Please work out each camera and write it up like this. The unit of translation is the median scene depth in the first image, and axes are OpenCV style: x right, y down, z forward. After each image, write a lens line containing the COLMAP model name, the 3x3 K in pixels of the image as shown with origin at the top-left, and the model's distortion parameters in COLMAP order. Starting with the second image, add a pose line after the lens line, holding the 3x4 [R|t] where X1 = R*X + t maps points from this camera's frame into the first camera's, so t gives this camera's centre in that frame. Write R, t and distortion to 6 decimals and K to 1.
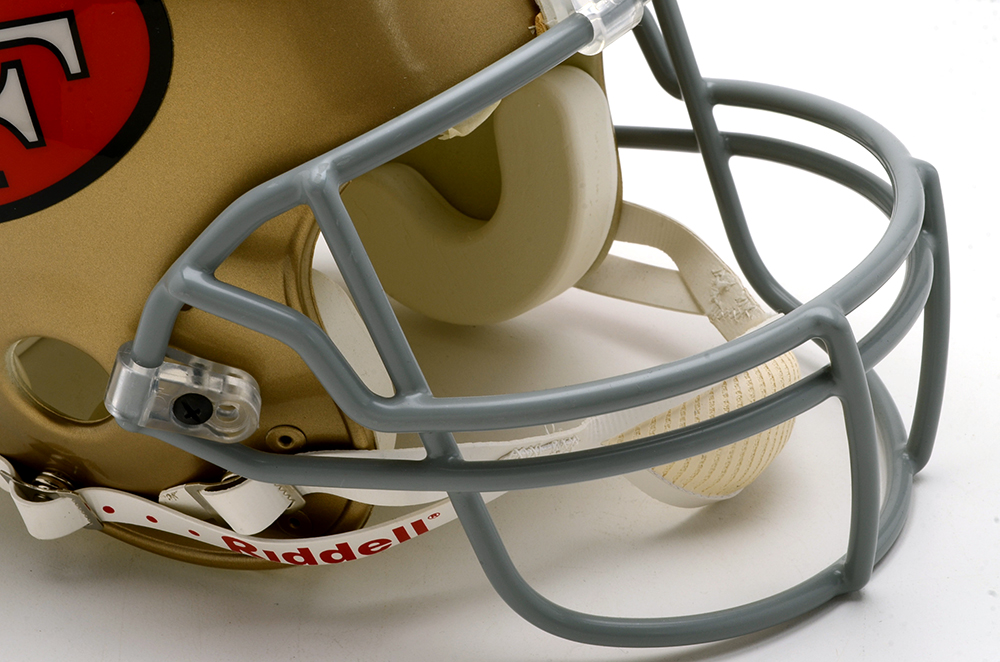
lens RADIAL K [[2223.3, 0, 500.0], [0, 2223.3, 331.0], [0, 0, 1]] dist [0.051436, 0.386616]
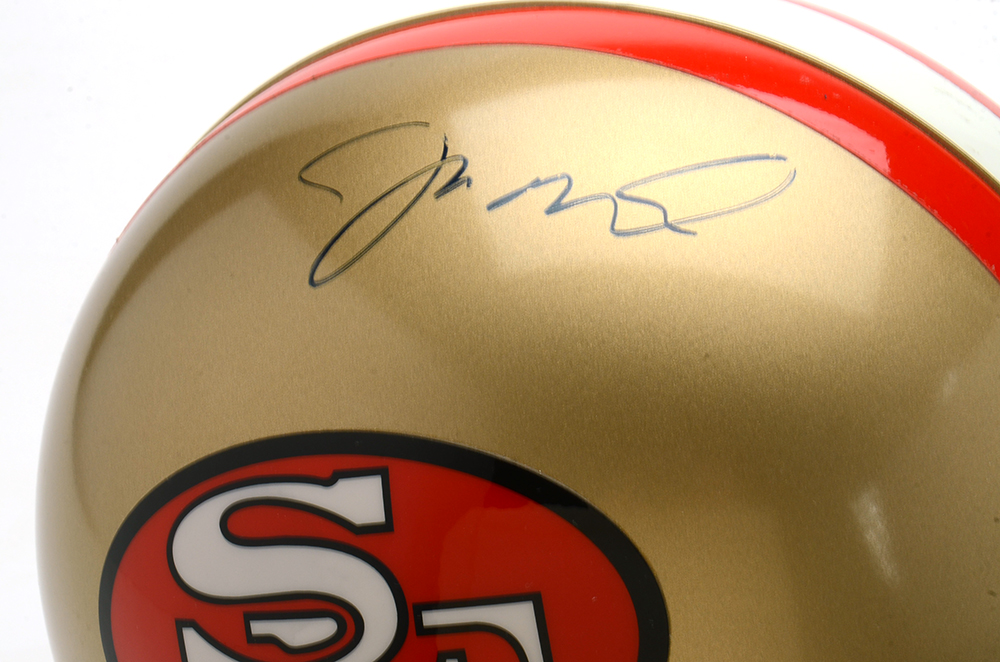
lens RADIAL K [[2223.3, 0, 500.0], [0, 2223.3, 331.0], [0, 0, 1]] dist [0.051436, 0.386616]
pose [[0.999488, 0.027999, -0.015507, -0.174060], [-0.029604, 0.992888, -0.115316, -0.128188], [0.012168, 0.115716, 0.993208, 0.199717]]
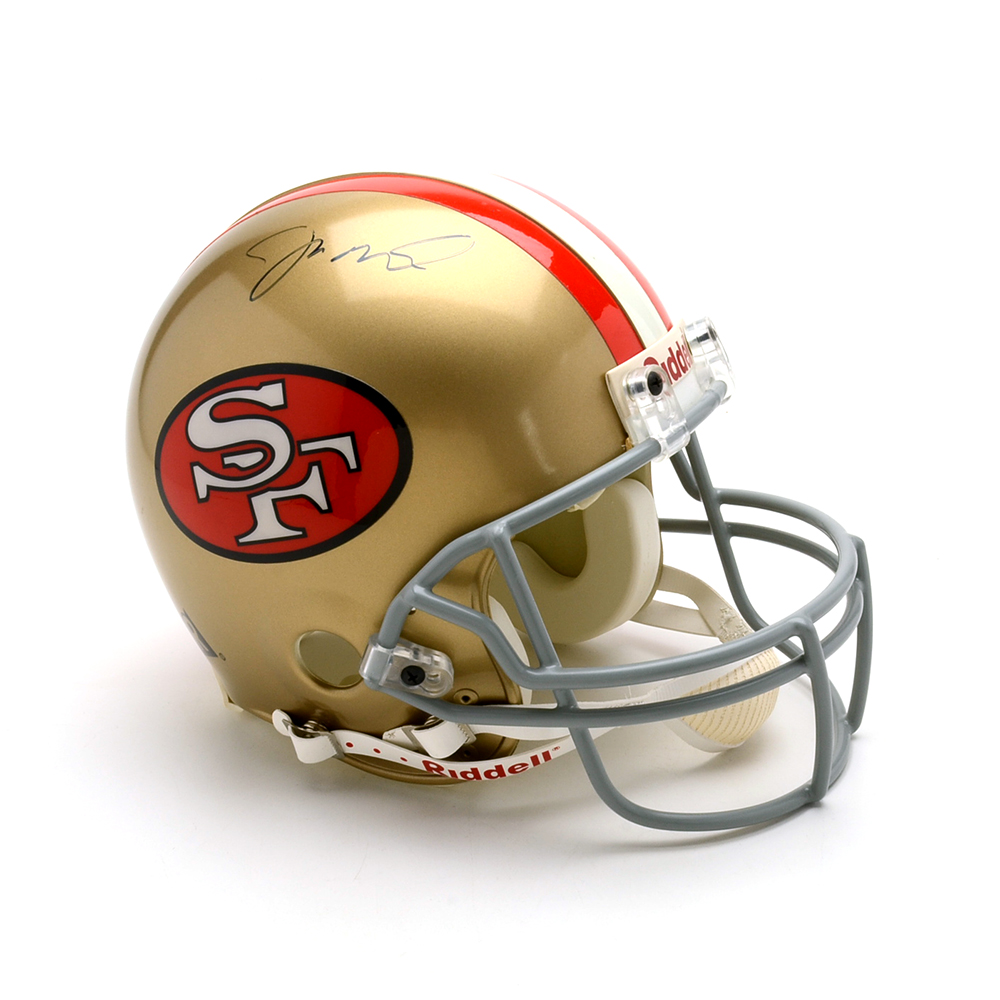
lens RADIAL K [[1647.3, 0, 500.0], [0, 1647.3, 500.0], [0, 0, 1]] dist [-0.040936, -0.106377]
pose [[0.999896, 0.012995, -0.006304, -0.064418], [-0.013715, 0.991121, -0.132256, 0.062419], [0.004530, 0.132328, 0.991196, -0.197898]]
